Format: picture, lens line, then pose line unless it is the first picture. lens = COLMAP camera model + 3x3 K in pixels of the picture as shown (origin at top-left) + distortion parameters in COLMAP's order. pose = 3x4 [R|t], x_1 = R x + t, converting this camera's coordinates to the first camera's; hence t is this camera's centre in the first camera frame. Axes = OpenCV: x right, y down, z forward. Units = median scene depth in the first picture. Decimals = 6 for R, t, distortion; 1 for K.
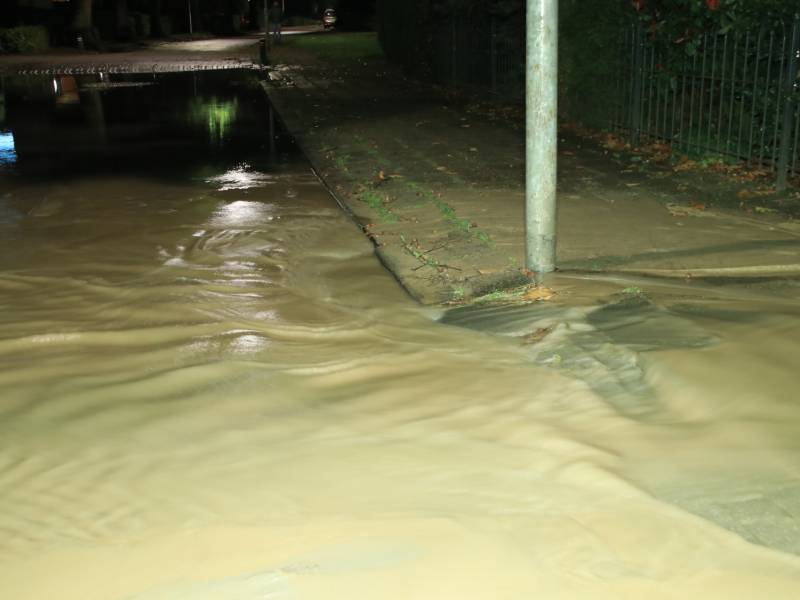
lens RADIAL K [[1020.1, 0, 400.0], [0, 1020.1, 300.0], [0, 0, 1]] dist [-0.069493, 0.199189]
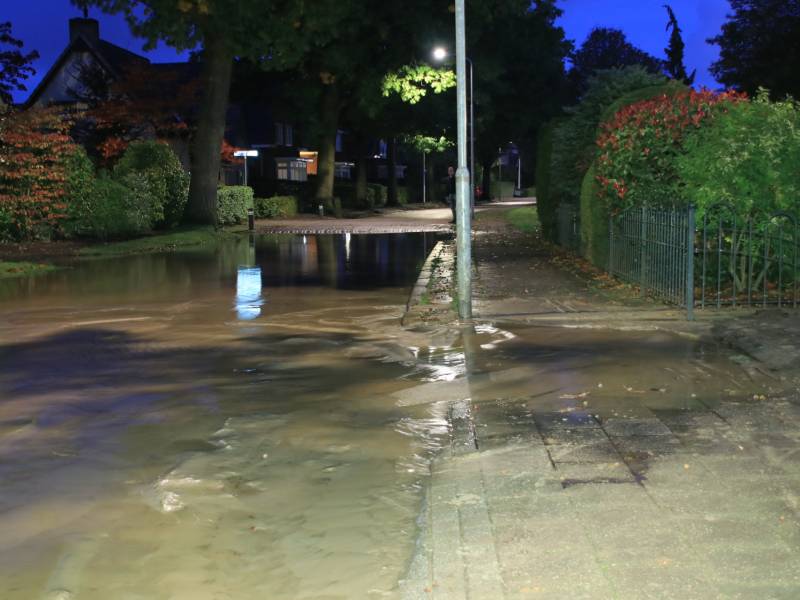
lens RADIAL K [[1053.6, 0, 397.7], [0, 1053.6, 288.7], [0, 0, 1]] dist [-0.028464, 0.027351]
pose [[0.971773, 0.027556, -0.234304, 0.379374], [-0.067971, 0.983745, -0.166211, 0.213330], [0.225915, 0.177445, 0.957850, -0.867228]]
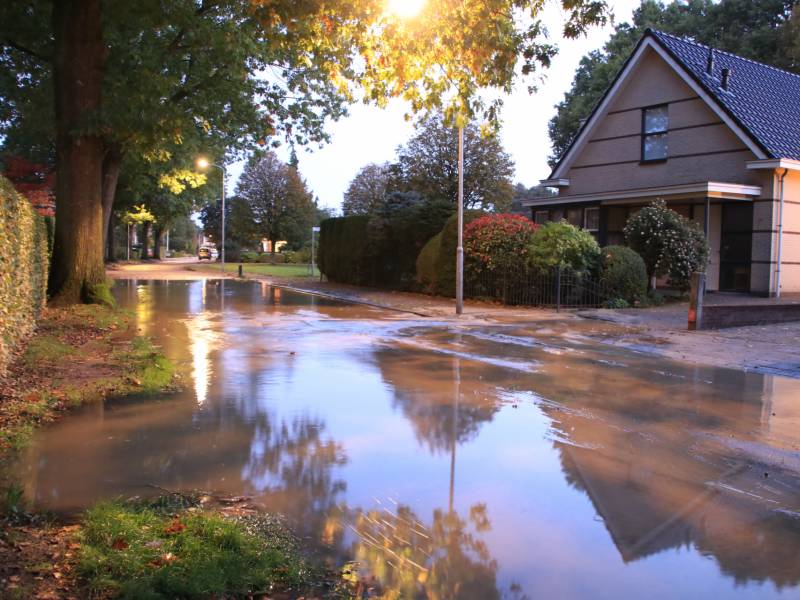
lens RADIAL K [[767.4, 0, 400.0], [0, 767.4, 300.0], [0, 0, 1]] dist [-0.143583, 0.099476]
pose [[0.972754, 0.023821, 0.230612, -0.709377], [0.025761, 0.977442, -0.209628, 0.481465], [-0.230403, 0.209858, 0.950197, -1.748096]]
